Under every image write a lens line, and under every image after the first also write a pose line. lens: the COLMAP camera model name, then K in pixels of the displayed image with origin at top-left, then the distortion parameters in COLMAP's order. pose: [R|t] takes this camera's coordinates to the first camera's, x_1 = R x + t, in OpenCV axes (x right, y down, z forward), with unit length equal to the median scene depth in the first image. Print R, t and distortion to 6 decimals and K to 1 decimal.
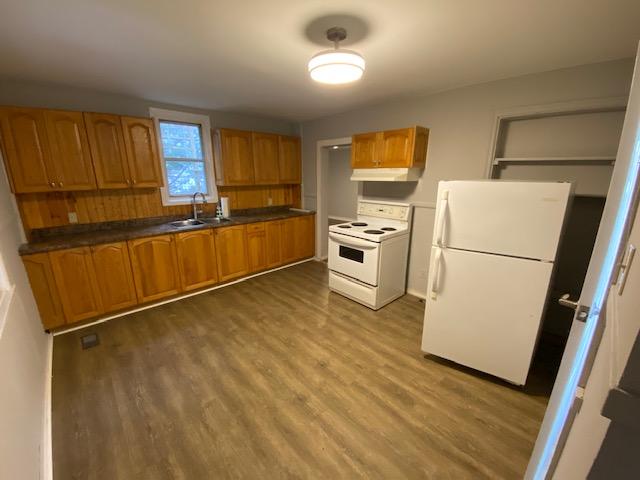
lens RADIAL K [[268.3, 0, 319.4], [0, 268.3, 241.4], [0, 0, 1]] dist [-0.001913, -0.000193]
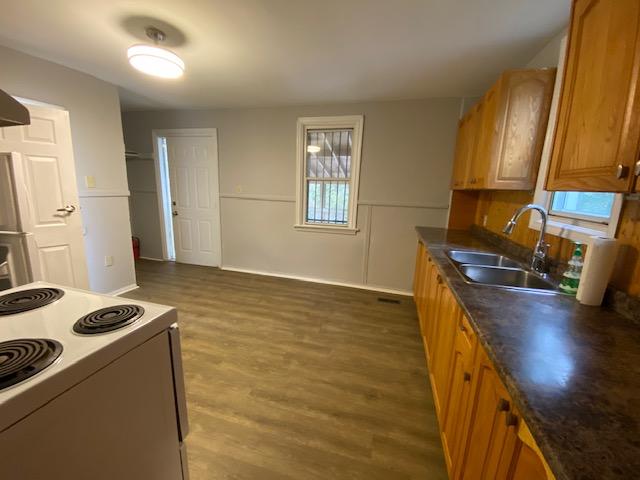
lens RADIAL K [[268.3, 0, 320.6], [0, 268.3, 239.1], [0, 0, 1]] dist [-0.001913, -0.000193]
pose [[-0.860675, 0.055596, -0.506110, 0.059355], [-0.174929, 0.901224, 0.396479, -0.324672], [0.478162, 0.429773, -0.765935, 1.576021]]
